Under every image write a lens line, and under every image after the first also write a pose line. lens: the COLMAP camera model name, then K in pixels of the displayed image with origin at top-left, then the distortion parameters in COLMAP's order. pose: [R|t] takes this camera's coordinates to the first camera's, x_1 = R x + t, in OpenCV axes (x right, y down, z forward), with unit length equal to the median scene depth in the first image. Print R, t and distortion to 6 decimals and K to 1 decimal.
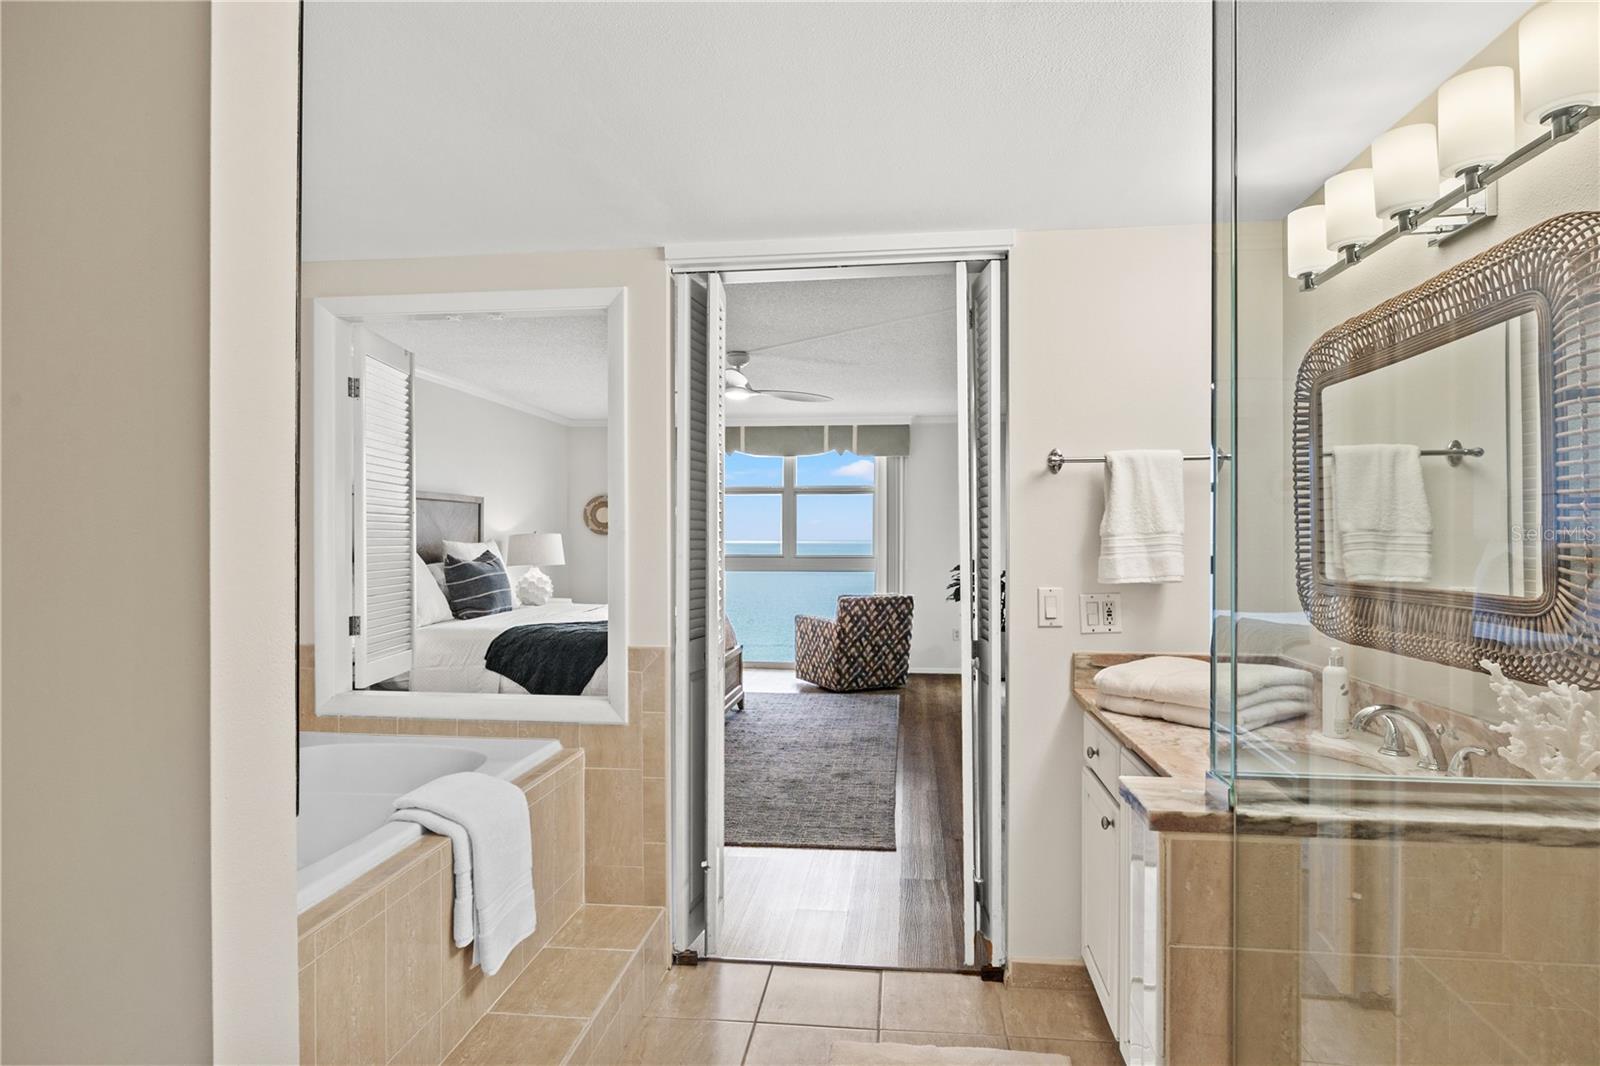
lens RADIAL K [[858.4, 0, 813.7], [0, 858.4, 540.9], [0, 0, 1]] dist [-0.038019, 0.001089]
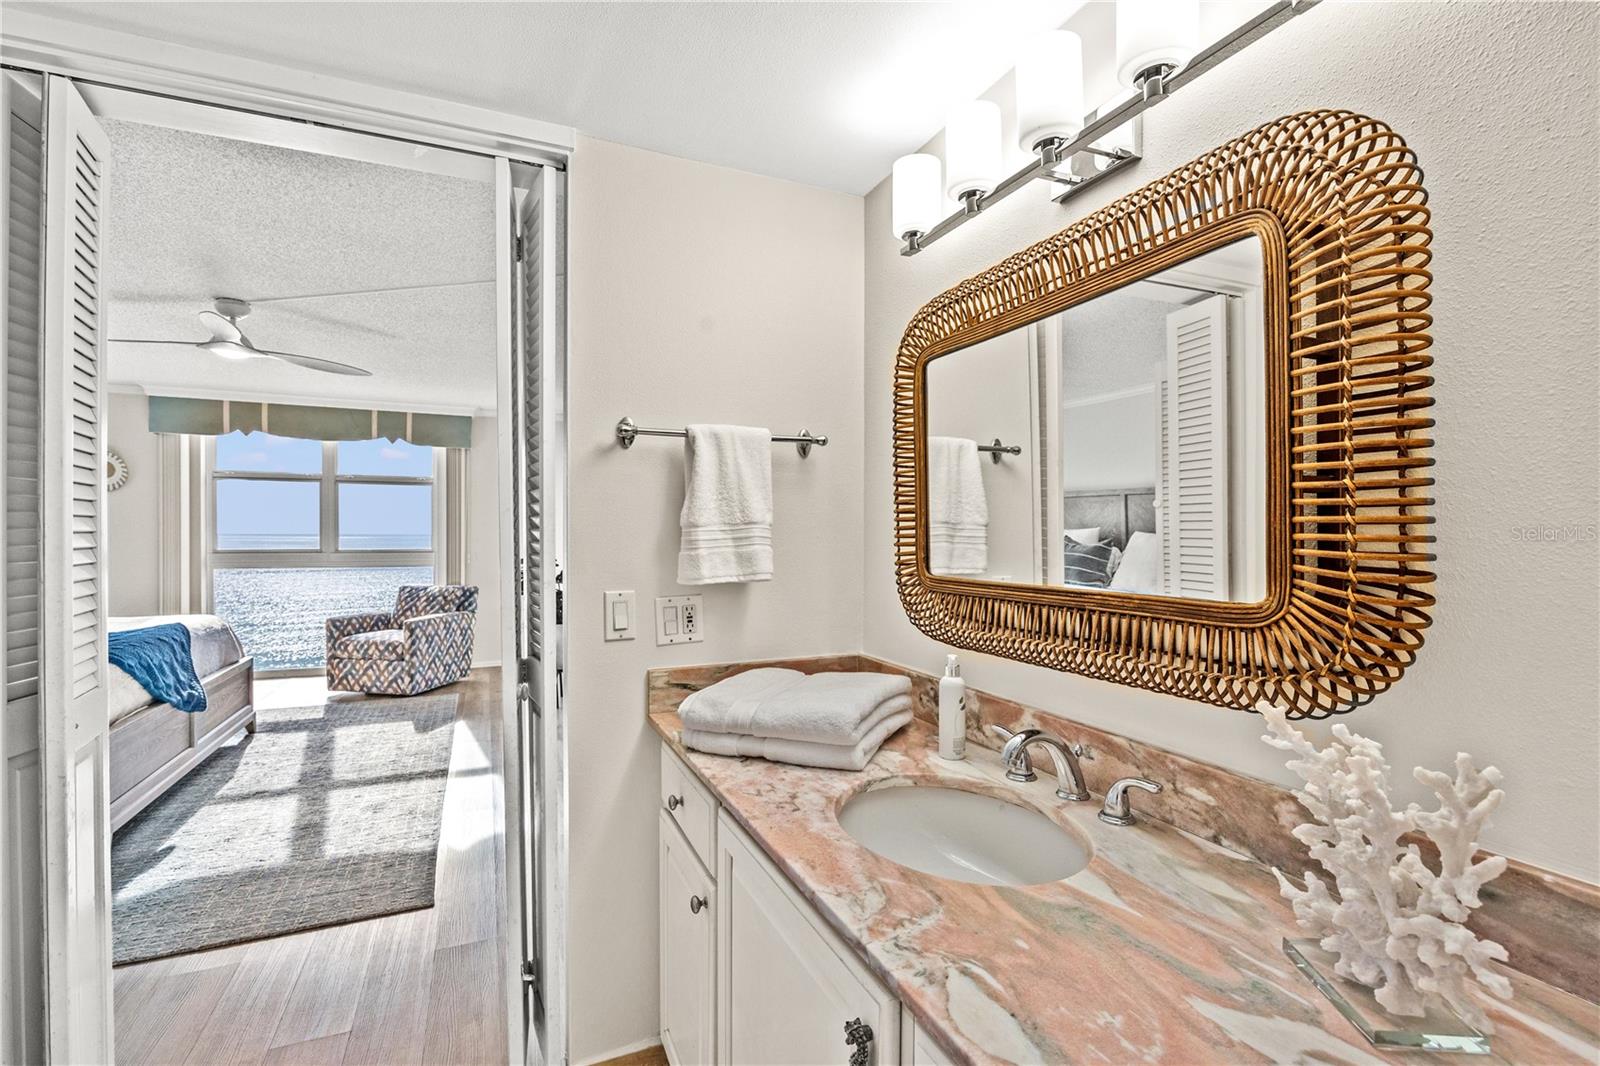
lens RADIAL K [[730.0, 0, 802.2], [0, 730.0, 534.6], [0, 0, 1]] dist [-0.018736, 0.000453]
pose [[0.864997, 0.000043, 0.501776, 0.086292], [0.000238, 1.000000, -0.000498, 0.002125], [-0.501776, 0.000550, 0.864997, 0.340636]]
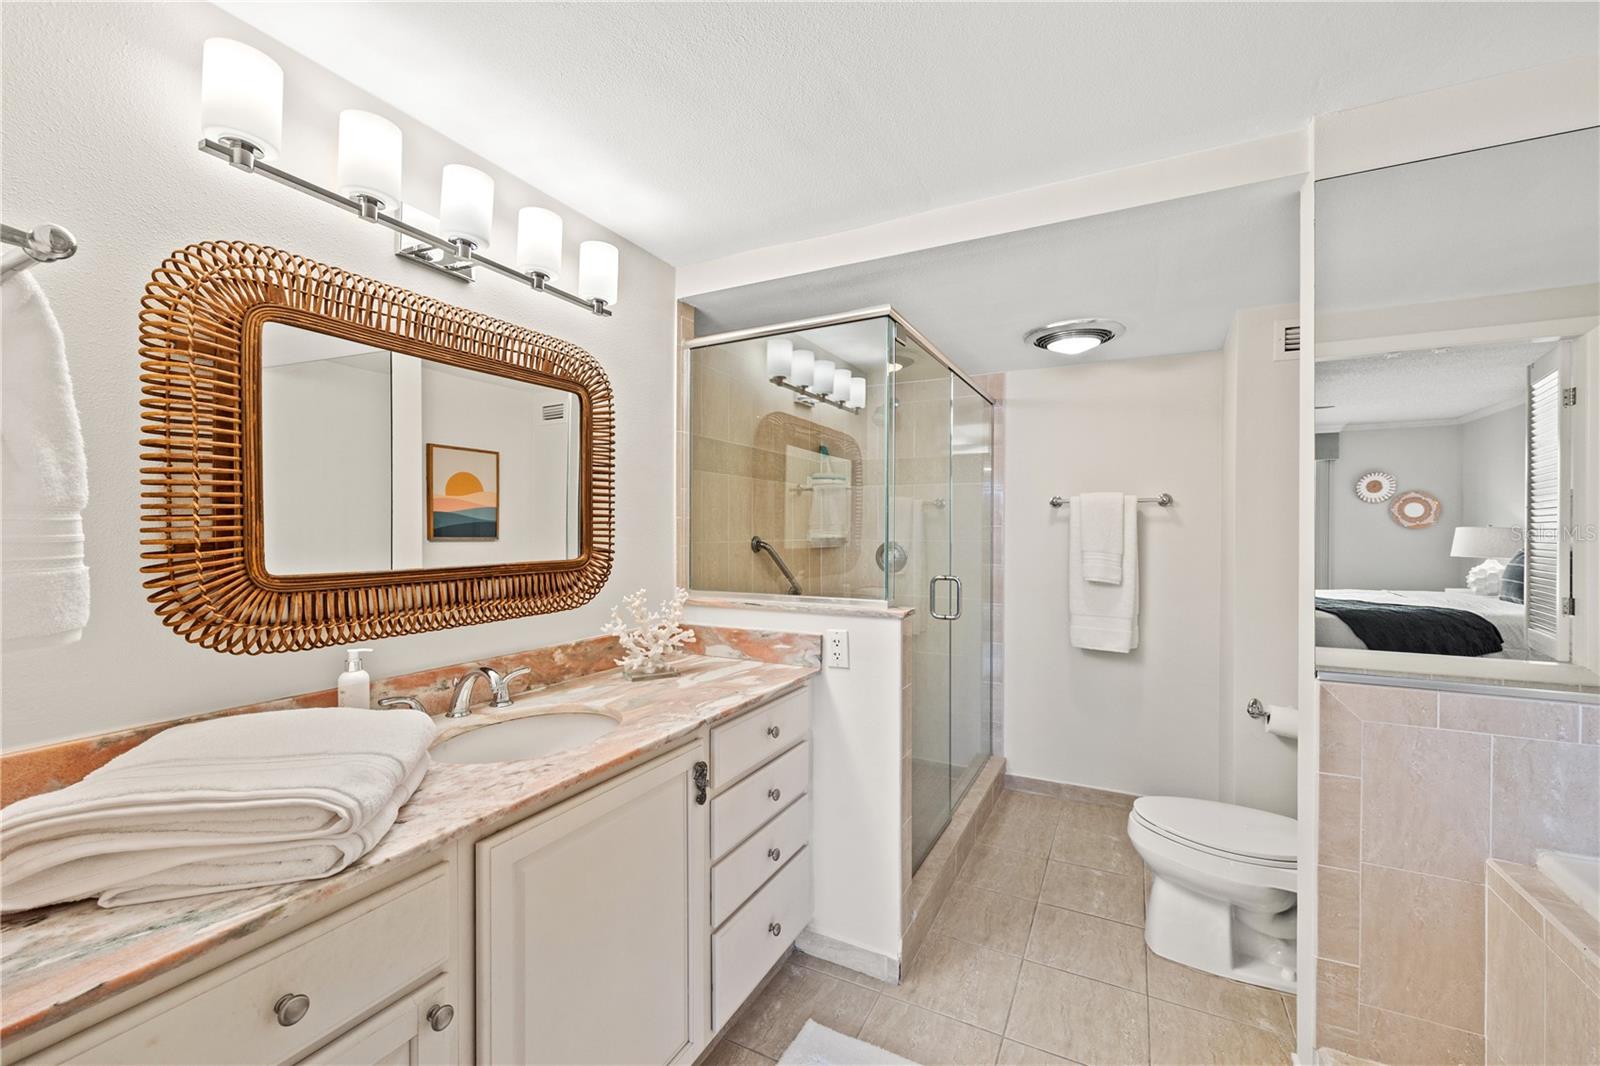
lens RADIAL K [[650.9, 0, 786.9], [0, 650.9, 532.2], [0, 0, 1]] dist [-0.002083, 0.000666]
pose [[-0.936336, -0.010522, 0.350949, -0.028531], [-0.014826, 0.999844, -0.009579, 0.002561], [-0.350793, -0.014173, -0.936346, 1.163864]]
